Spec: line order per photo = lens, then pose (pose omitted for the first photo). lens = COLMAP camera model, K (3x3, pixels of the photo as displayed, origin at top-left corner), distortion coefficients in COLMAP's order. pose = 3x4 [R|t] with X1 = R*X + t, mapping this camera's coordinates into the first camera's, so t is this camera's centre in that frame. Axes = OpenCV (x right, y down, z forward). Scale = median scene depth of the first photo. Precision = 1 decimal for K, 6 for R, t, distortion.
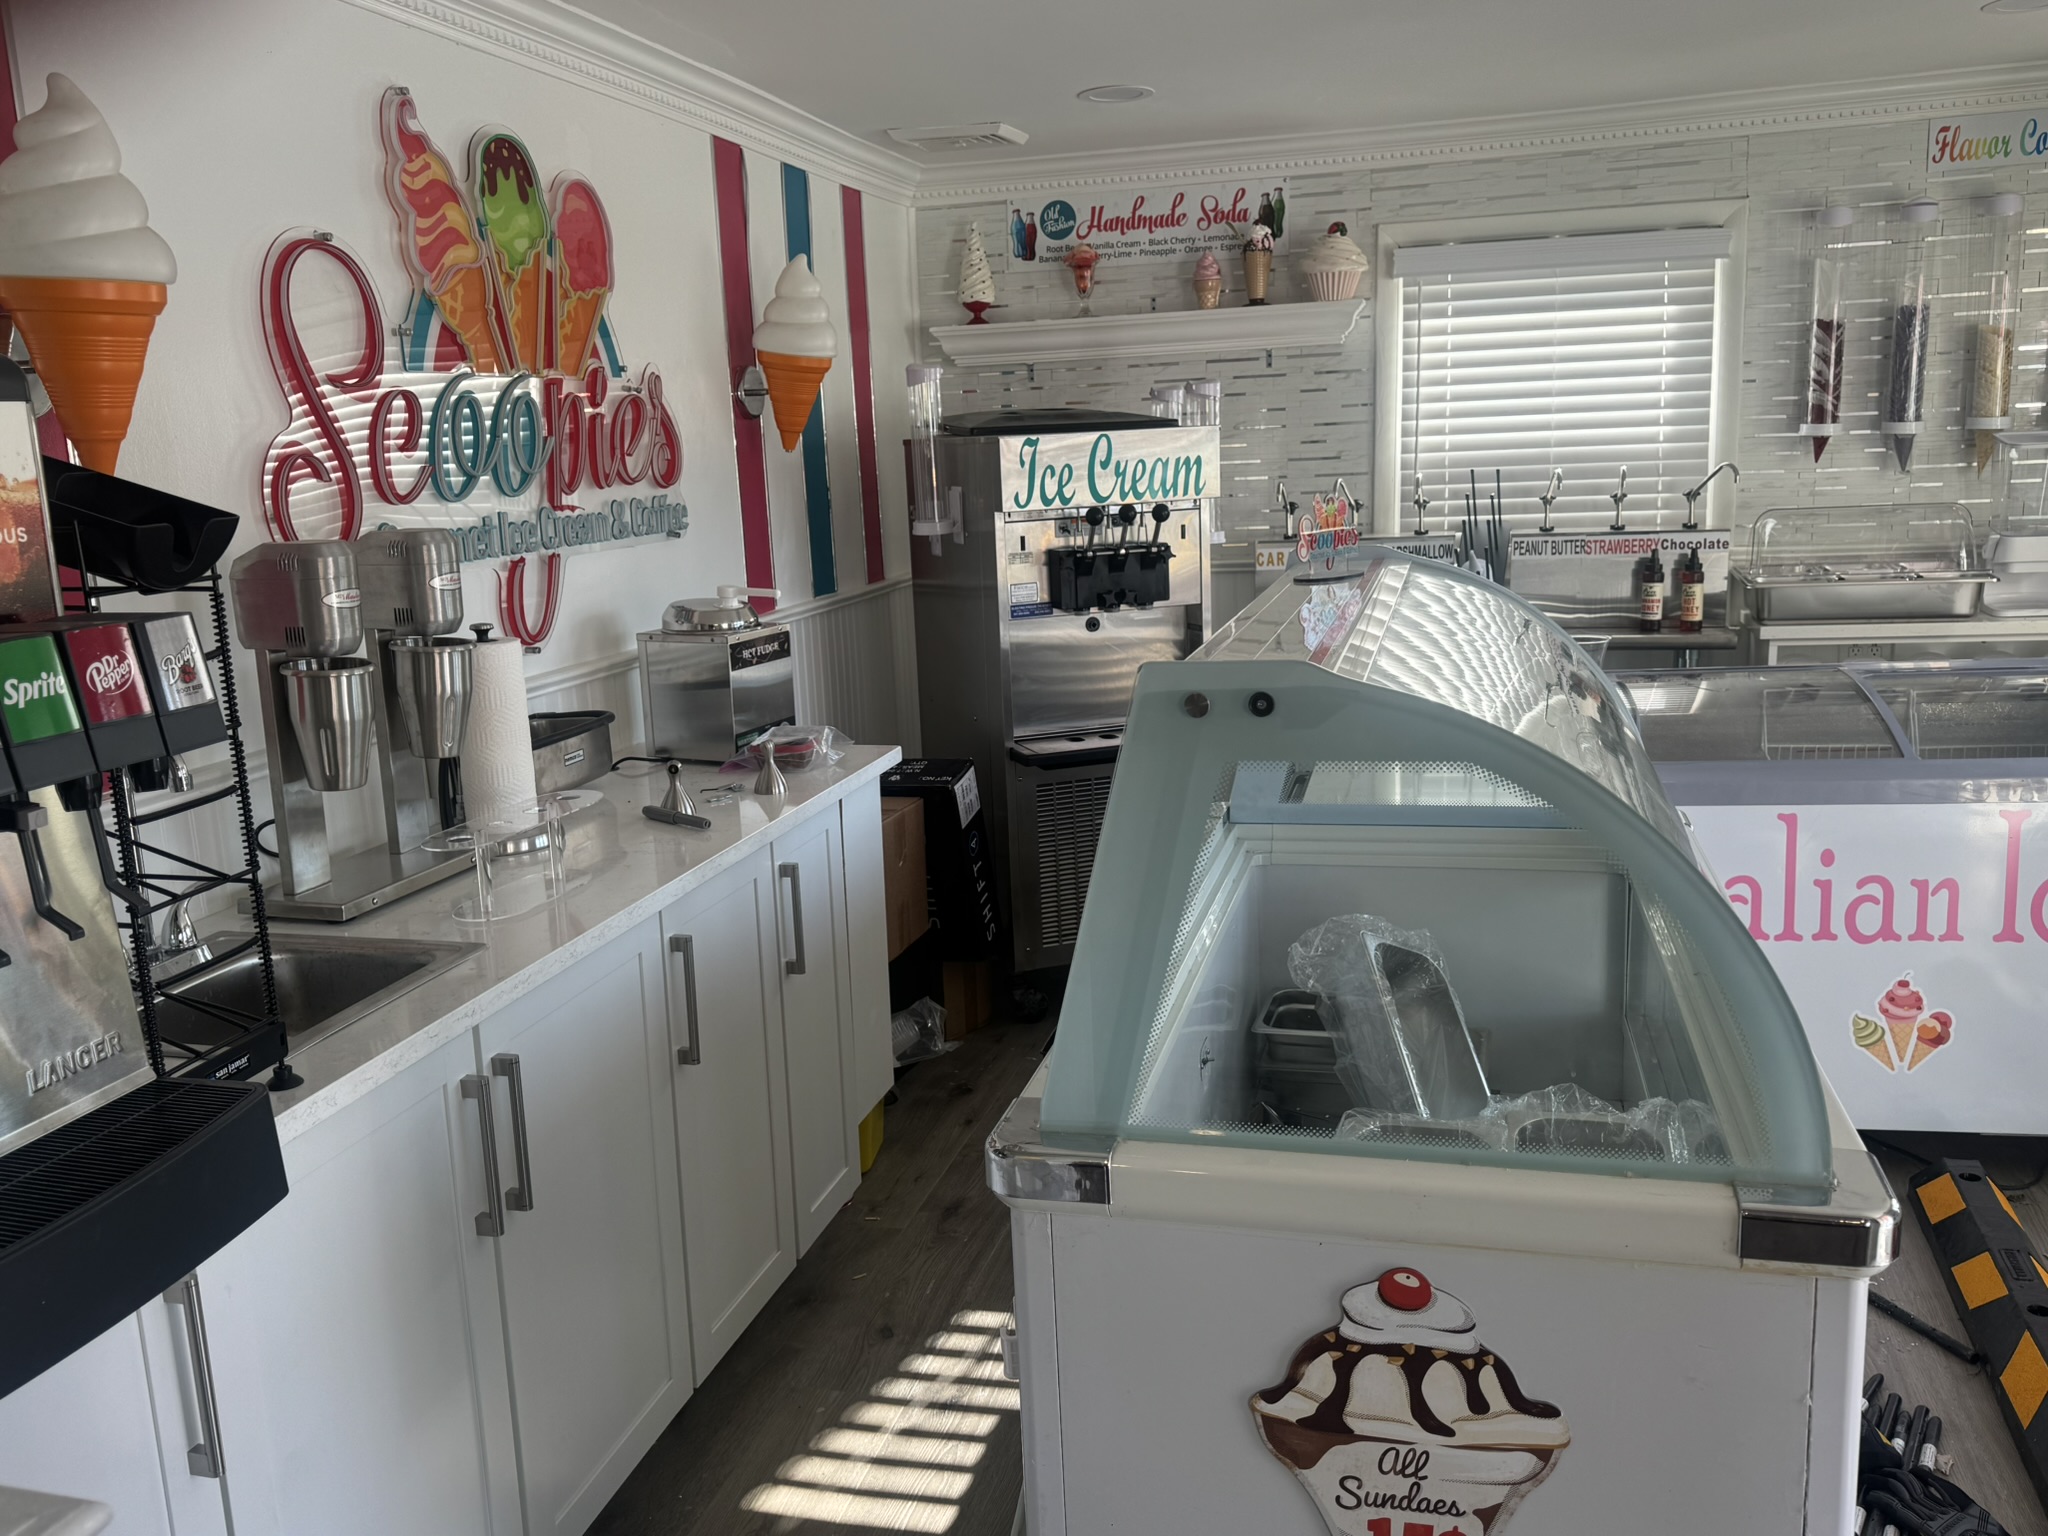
lens RADIAL K [[1667.7, 0, 1014.3], [0, 1667.7, 779.4], [0, 0, 1]] dist [0.095422, -0.147588]
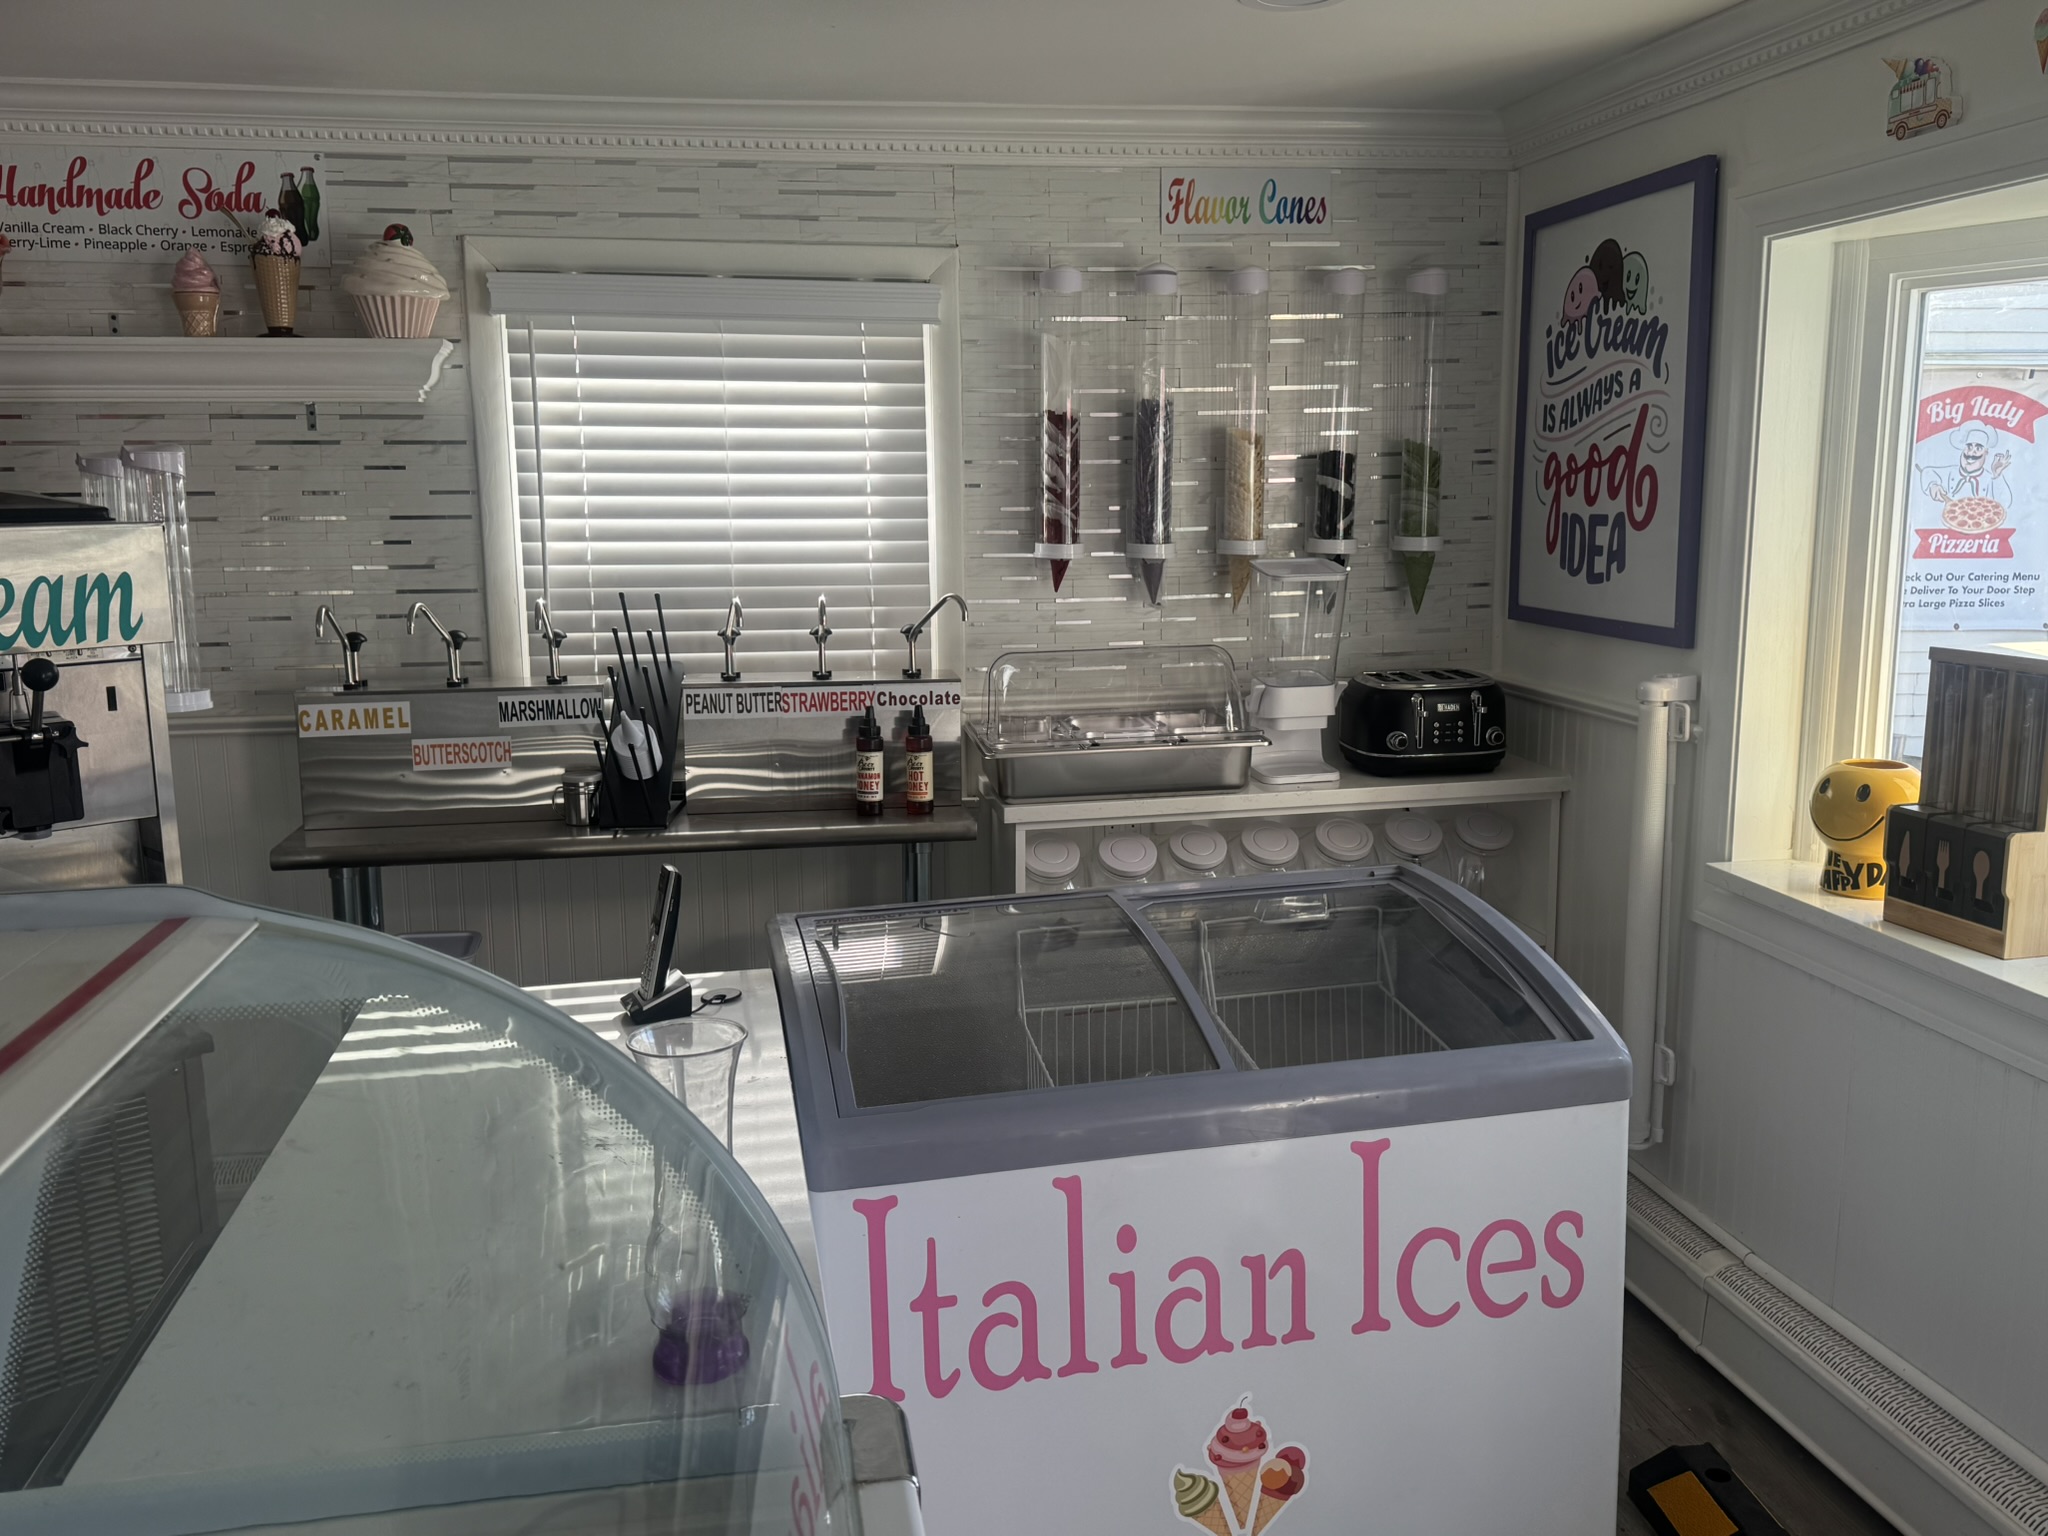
lens RADIAL K [[1667.7, 0, 1035.6], [0, 1667.7, 766.2], [0, 0, 1]] dist [0.095422, -0.147588]
pose [[0.904695, -0.037375, 0.424417, 0.139701], [0.057060, 0.997800, -0.033762, -0.084978], [-0.422221, 0.054762, 0.904837, 0.322390]]
